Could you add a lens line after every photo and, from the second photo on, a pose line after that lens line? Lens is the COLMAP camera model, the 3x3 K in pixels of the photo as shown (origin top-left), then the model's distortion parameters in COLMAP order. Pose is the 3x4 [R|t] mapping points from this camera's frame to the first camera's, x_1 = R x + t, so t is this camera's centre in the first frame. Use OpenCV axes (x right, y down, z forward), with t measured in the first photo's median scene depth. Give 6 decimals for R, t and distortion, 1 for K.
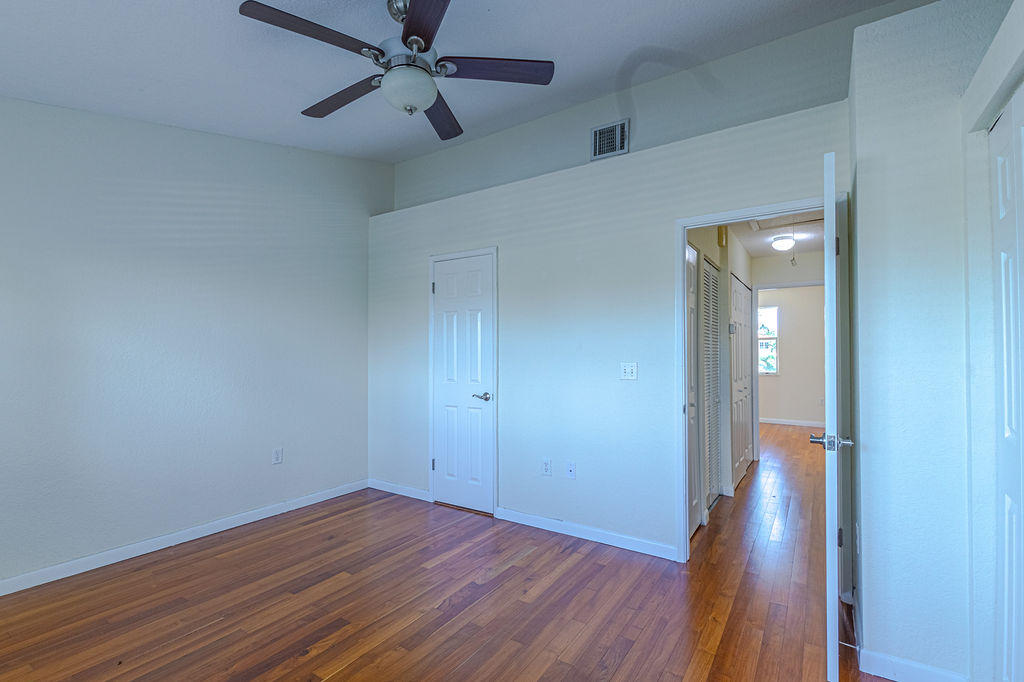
lens RADIAL K [[462.6, 0, 513.4], [0, 462.6, 349.4], [0, 0, 1]] dist [0.002879, 0.000690]
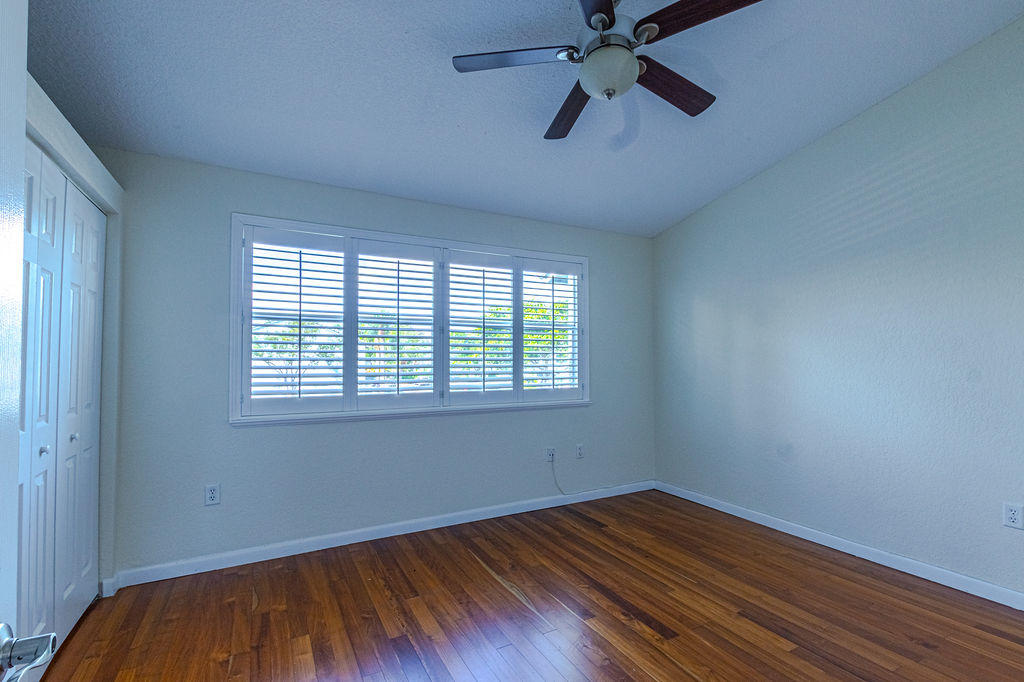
lens RADIAL K [[462.6, 0, 513.4], [0, 462.6, 349.4], [0, 0, 1]] dist [0.002879, 0.000690]
pose [[-0.466967, -0.021955, -0.884002, 0.542967], [0.006363, 0.999582, -0.028187, 0.024552], [0.884252, -0.018787, -0.466633, 1.006004]]
